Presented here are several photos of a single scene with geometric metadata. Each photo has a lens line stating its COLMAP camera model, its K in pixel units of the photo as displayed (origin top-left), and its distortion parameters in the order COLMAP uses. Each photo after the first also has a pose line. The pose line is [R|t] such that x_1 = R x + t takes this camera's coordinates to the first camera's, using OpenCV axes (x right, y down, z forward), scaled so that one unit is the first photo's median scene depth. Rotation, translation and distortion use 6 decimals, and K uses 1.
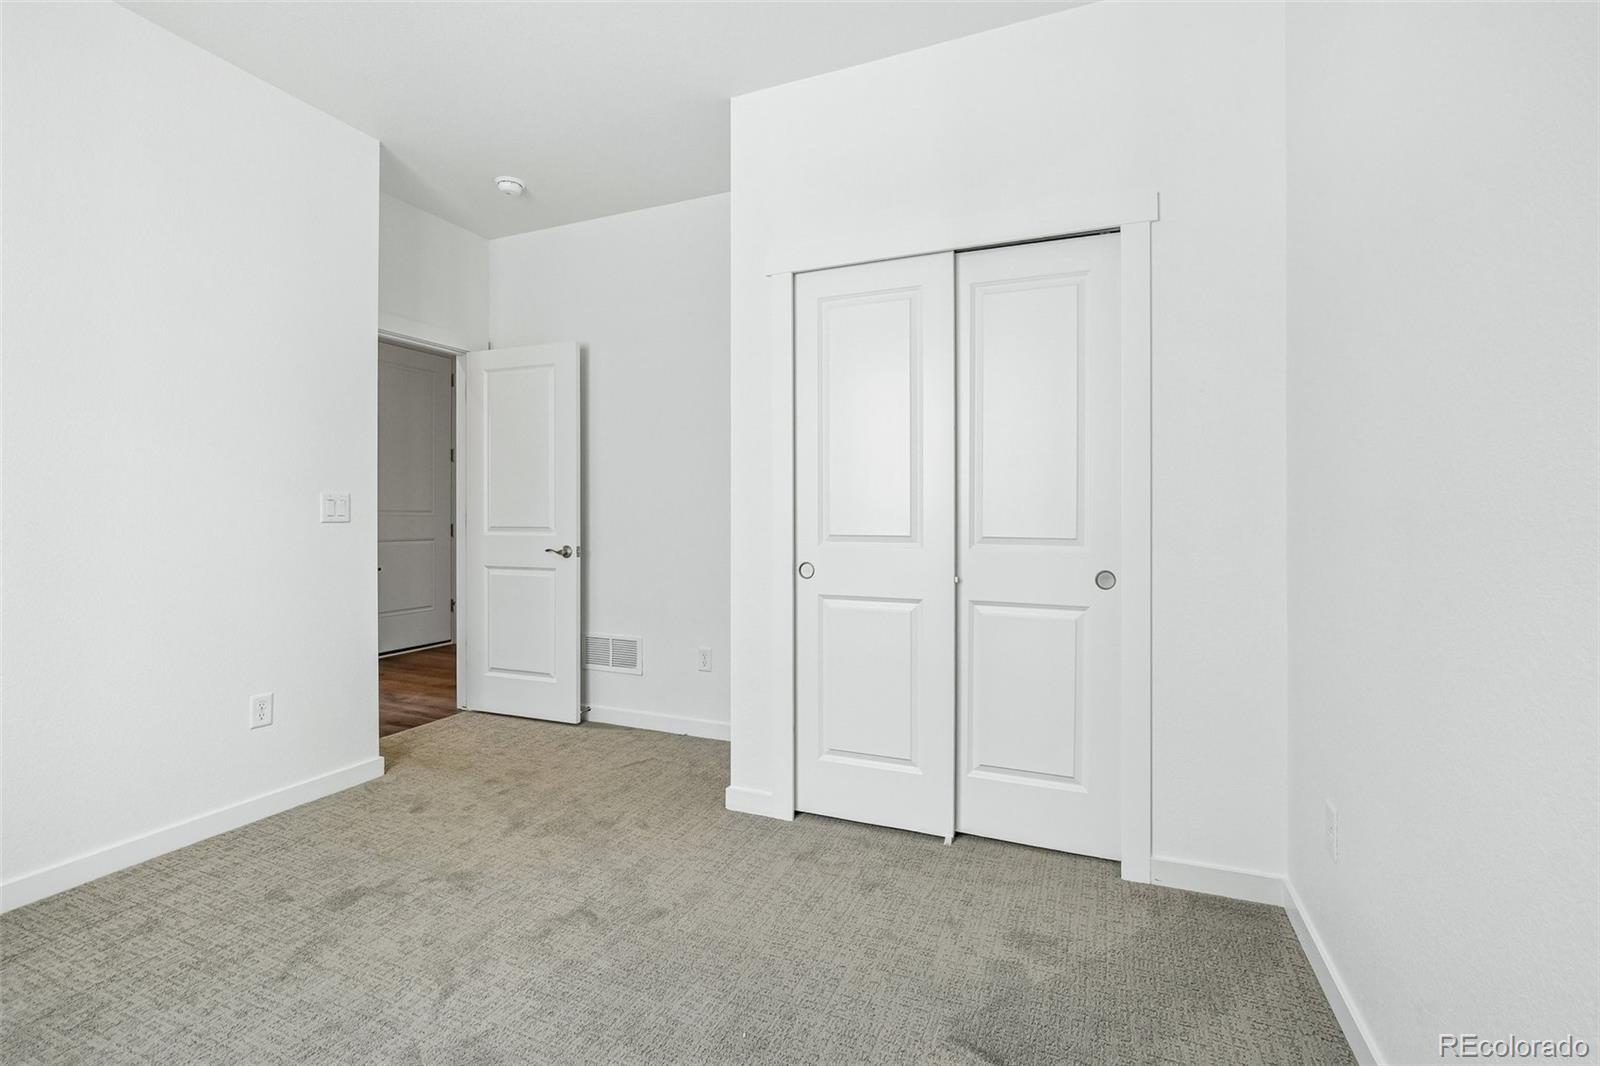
lens RADIAL K [[730.3, 0, 788.2], [0, 730.3, 523.1], [0, 0, 1]] dist [-0.035786, 0.000501]
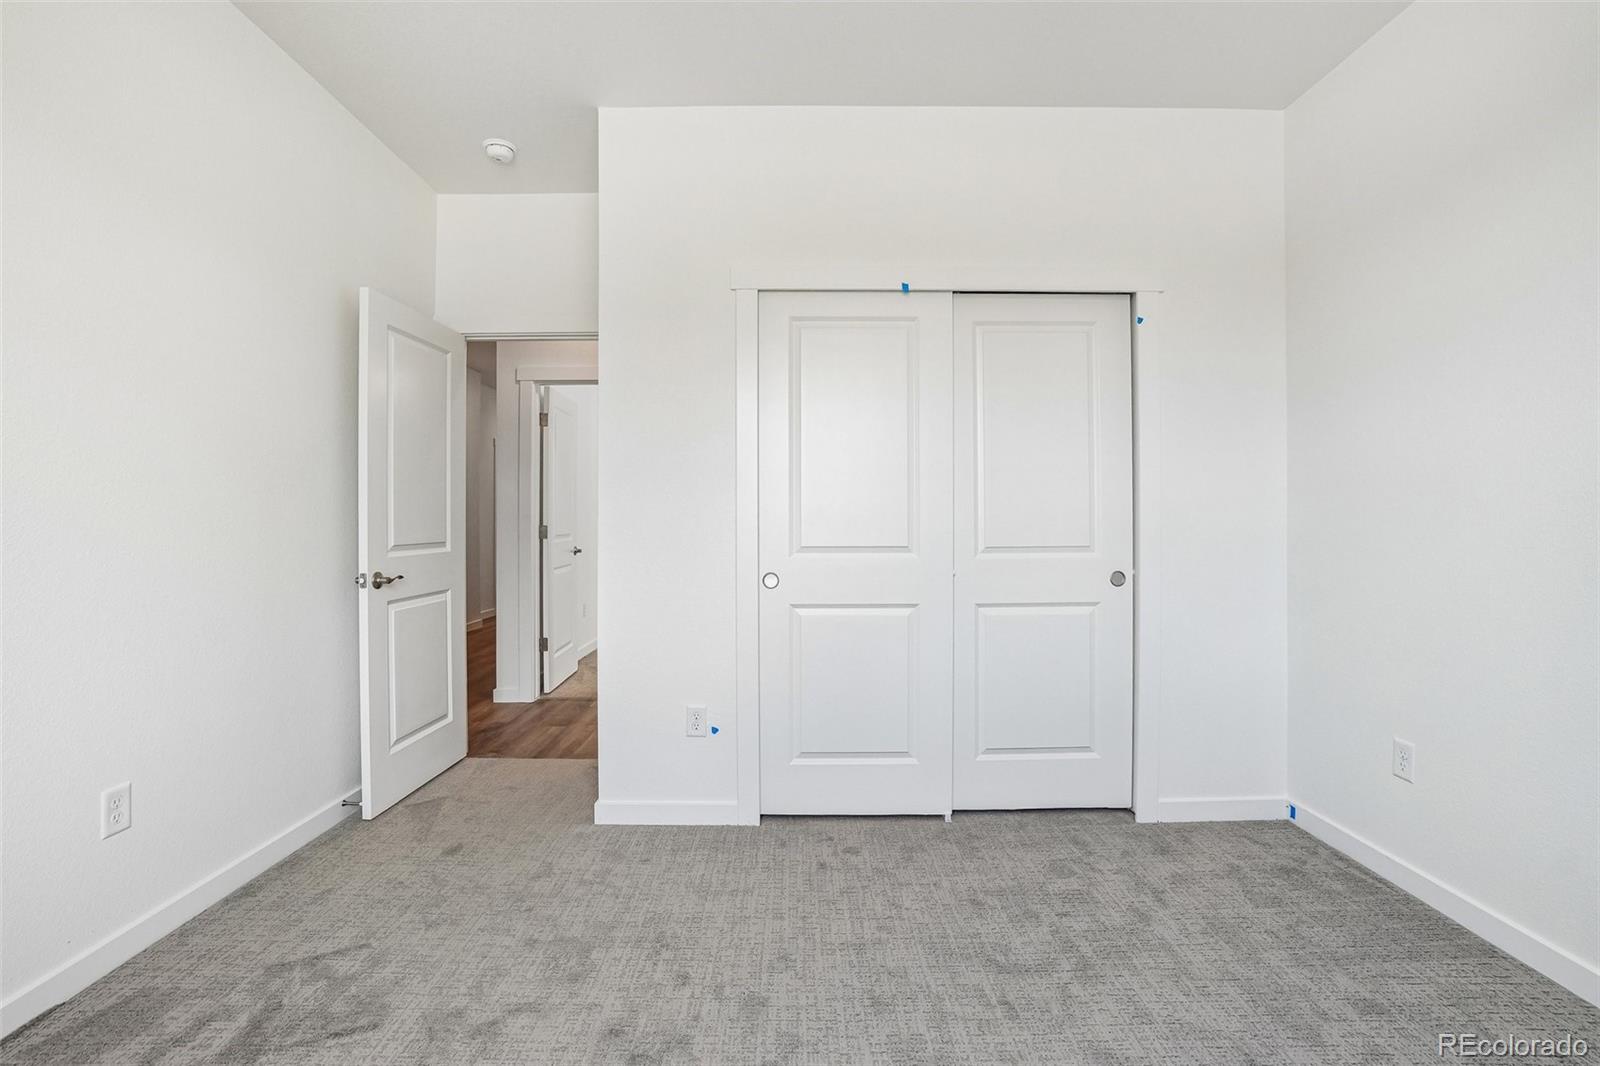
lens RADIAL K [[683.2, 0, 800.0], [0, 683.2, 533.0], [0, 0, 1]] dist [-0.112154, 0.092534]
pose [[0.923338, -0.006414, 0.383935, -0.360910], [0.007589, 0.999970, -0.001547, -0.001301], [-0.383913, 0.004342, 0.923359, 0.125421]]
